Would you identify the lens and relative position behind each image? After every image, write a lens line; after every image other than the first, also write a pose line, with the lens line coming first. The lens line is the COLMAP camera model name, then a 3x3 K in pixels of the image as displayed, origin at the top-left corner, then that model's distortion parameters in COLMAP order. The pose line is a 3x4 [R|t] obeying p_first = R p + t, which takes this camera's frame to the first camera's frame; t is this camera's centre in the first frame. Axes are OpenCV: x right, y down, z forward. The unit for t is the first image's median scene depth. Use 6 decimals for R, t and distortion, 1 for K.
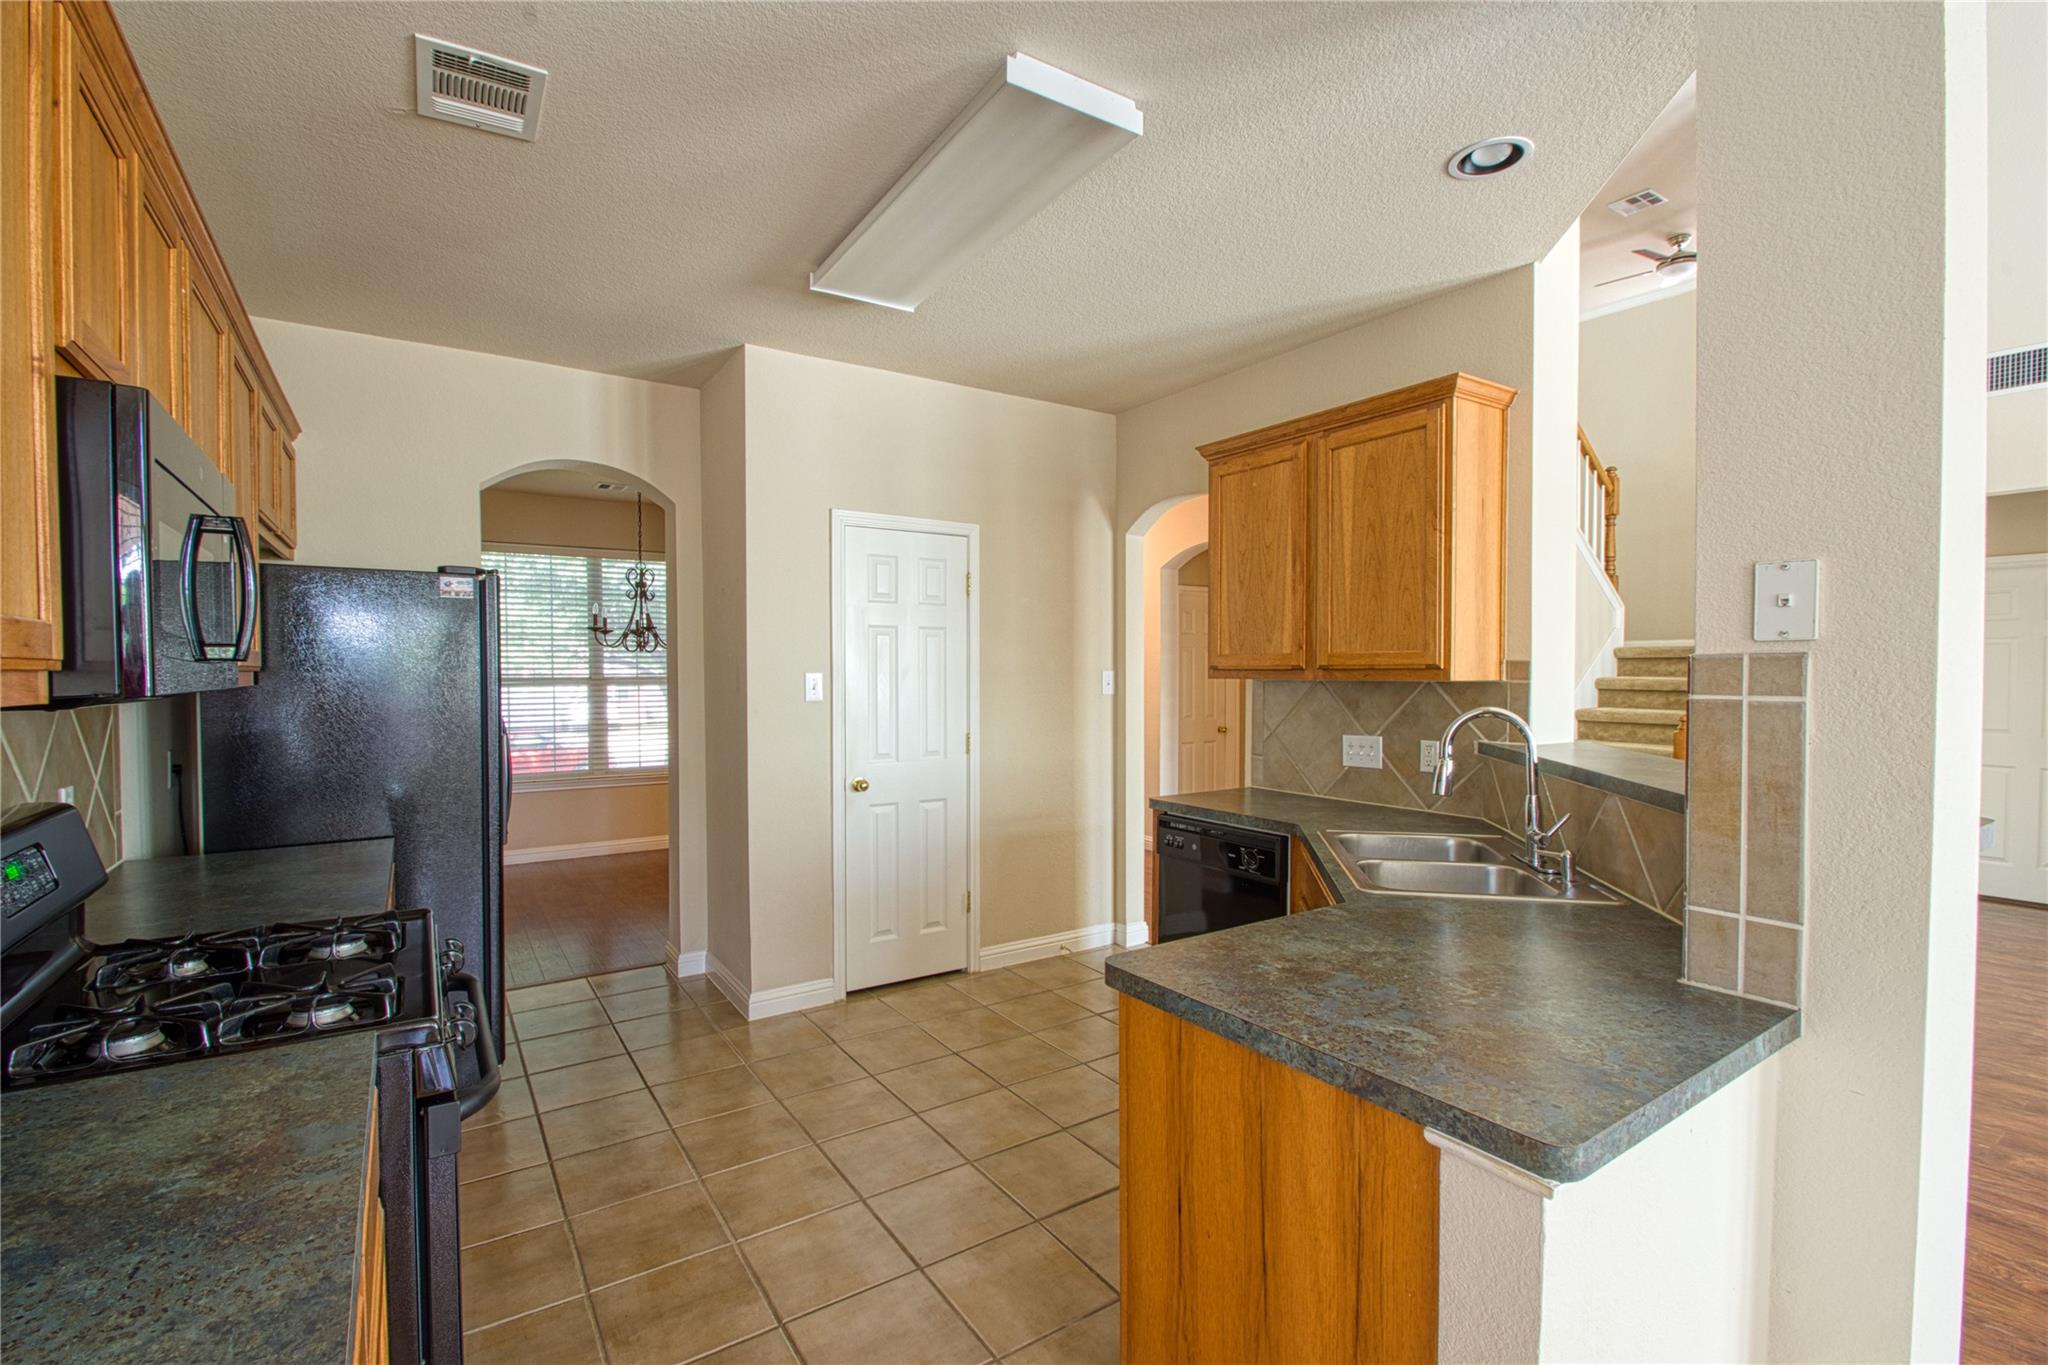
lens RADIAL K [[915.7, 0, 1013.2], [0, 915.7, 691.1], [0, 0, 1]] dist [-0.000379, -0.004467]
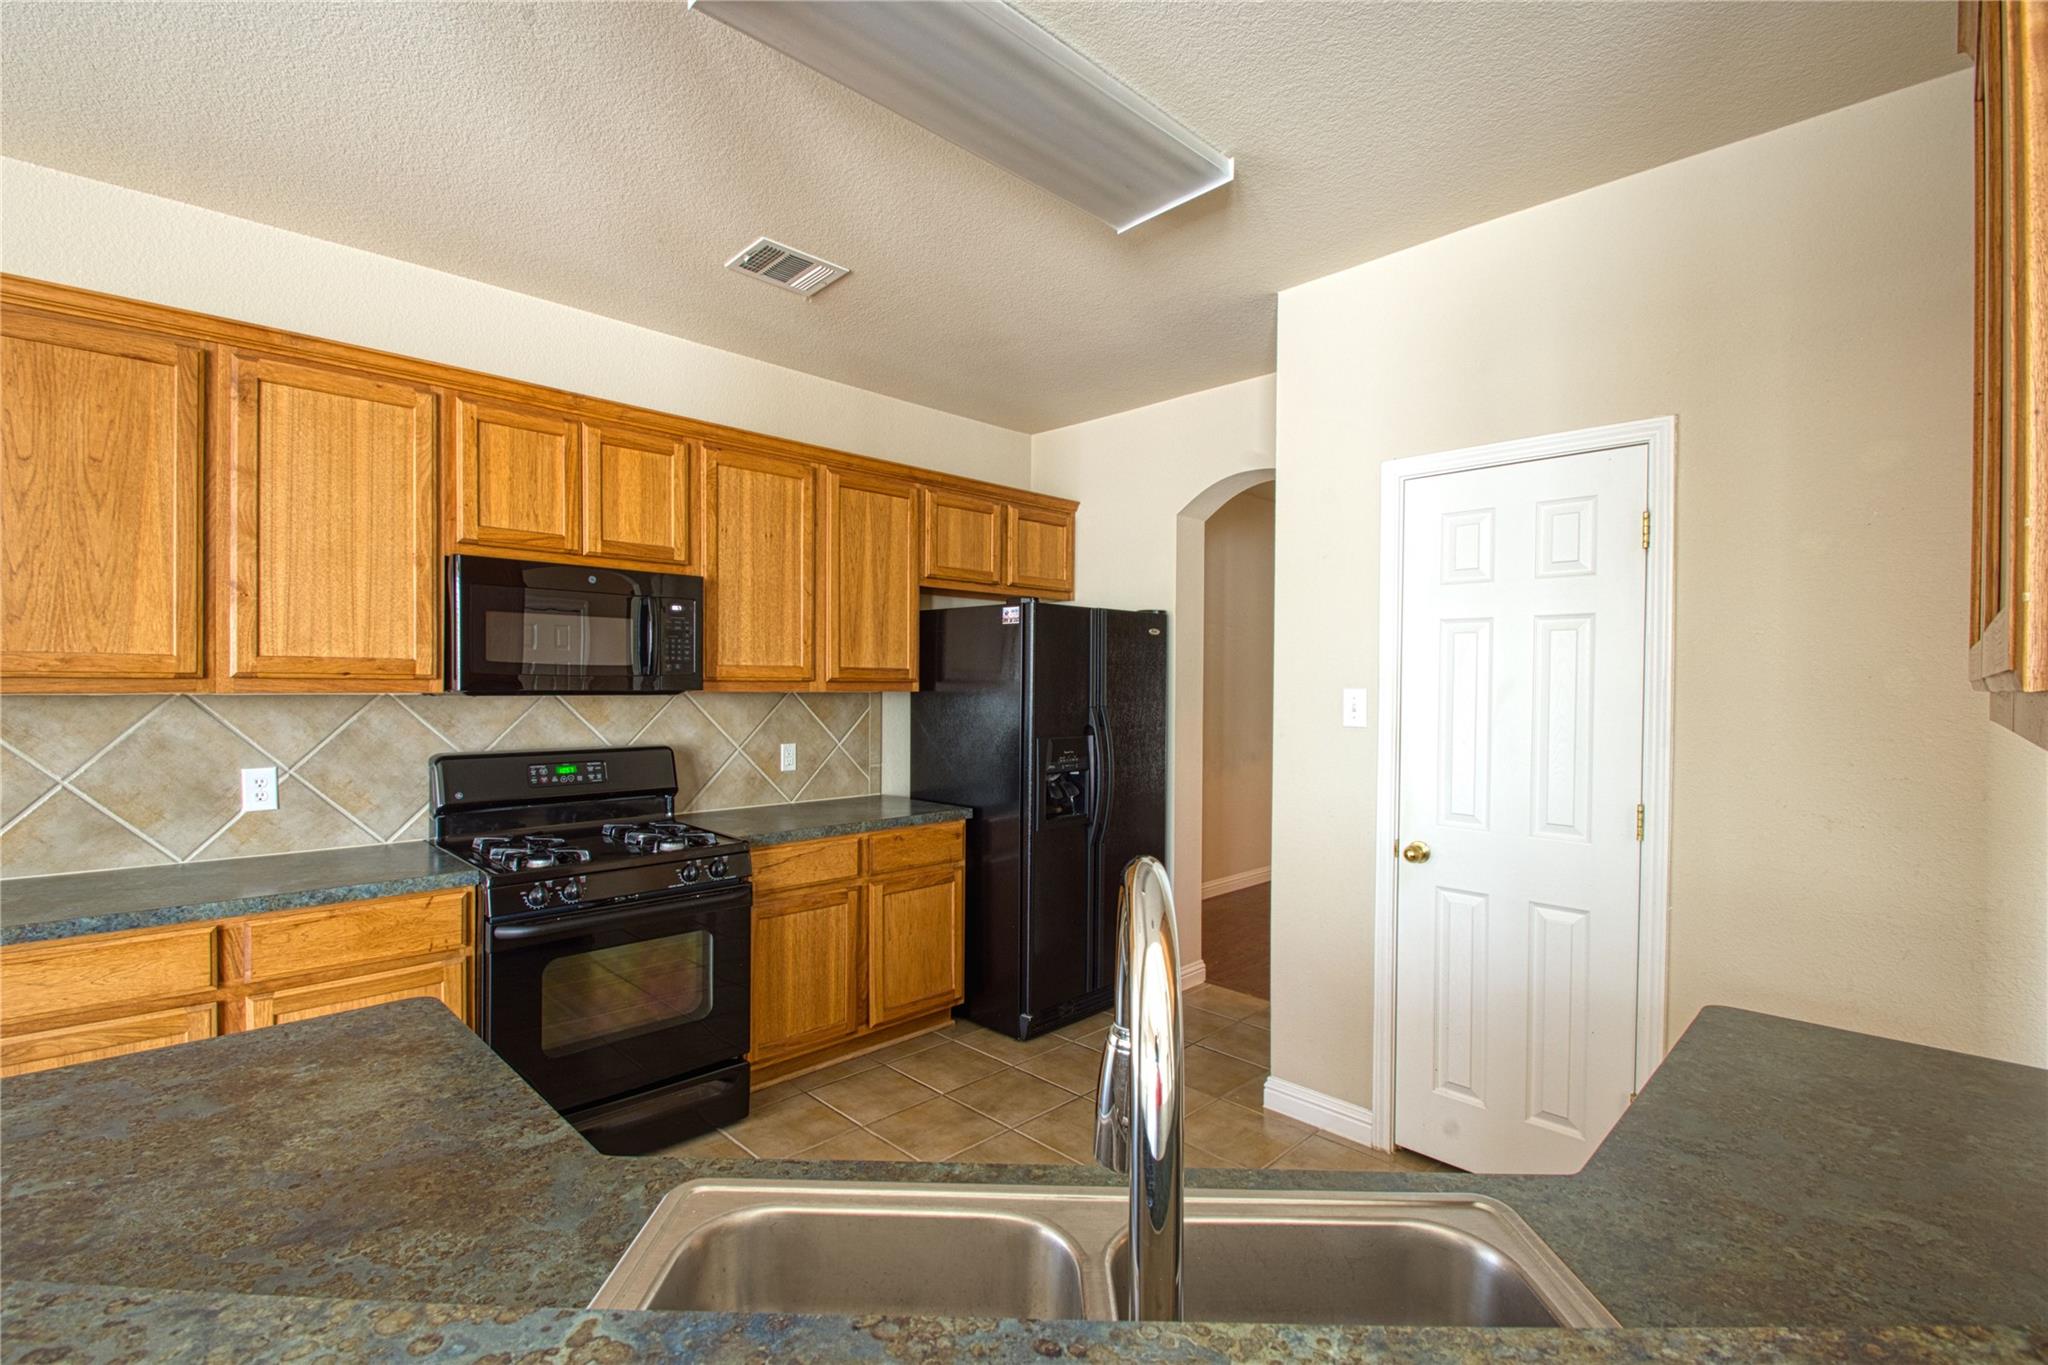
lens RADIAL K [[915.7, 0, 985.0], [0, 915.7, 689.7], [0, 0, 1]] dist [-0.000379, -0.004467]
pose [[0.172123, 0.016211, -0.984942, 0.822588], [-0.028247, 0.999535, 0.011515, -0.034792], [0.984670, 0.025840, 0.172501, 1.029305]]
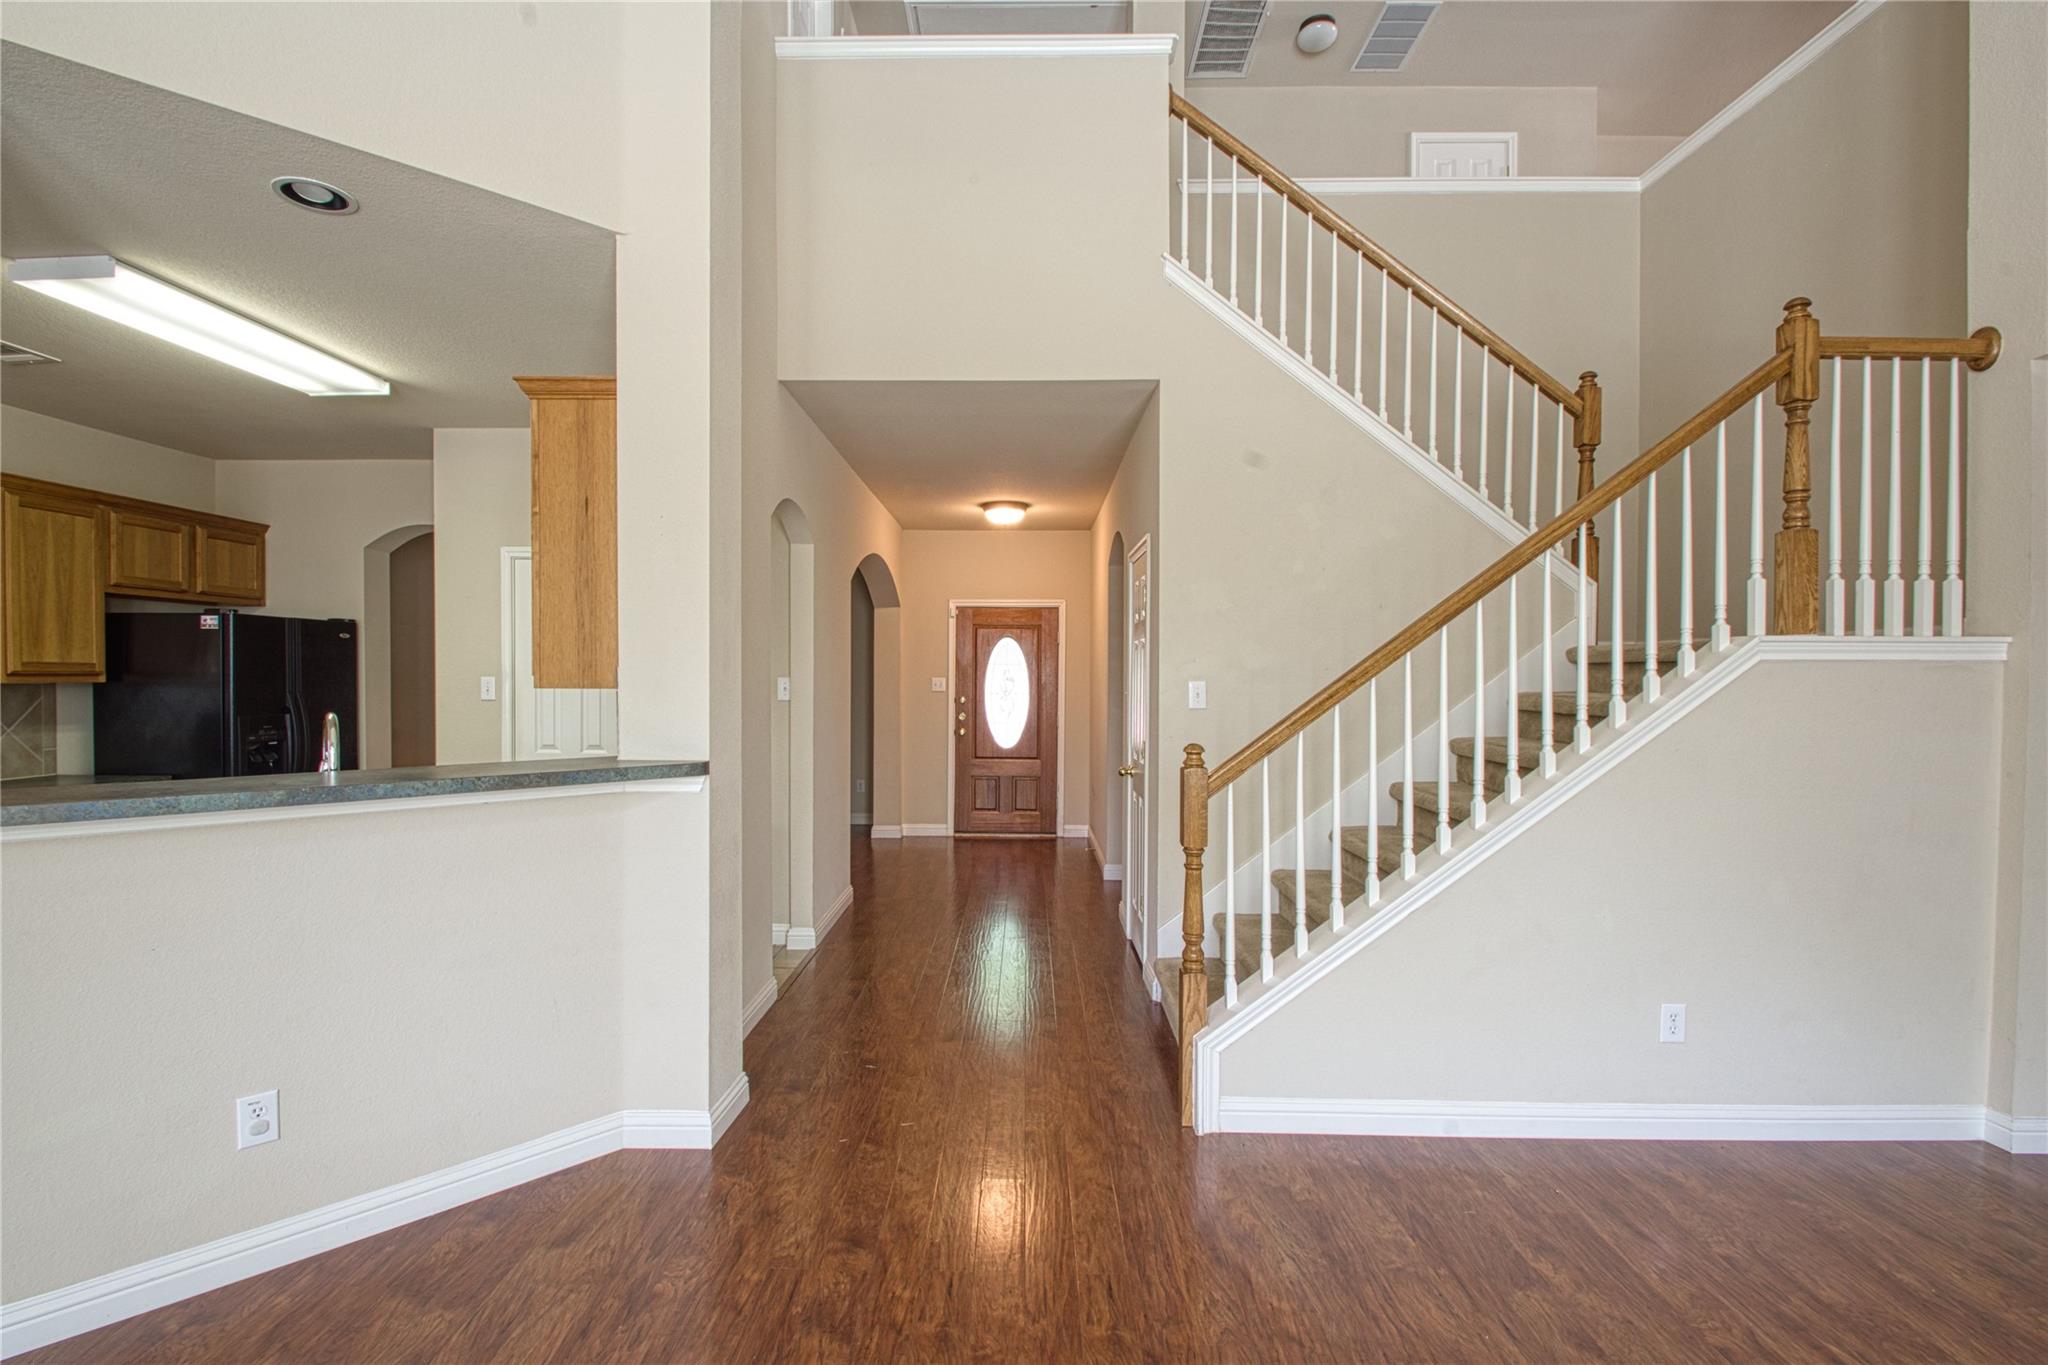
lens RADIAL K [[915.7, 0, 991.3], [0, 915.7, 688.8], [0, 0, 1]] dist [-0.000379, -0.004467]
pose [[0.822022, 0.014345, -0.569275, 1.875699], [-0.020803, 0.999772, -0.004846, -0.024896], [0.569076, 0.015827, 0.822133, 0.657234]]
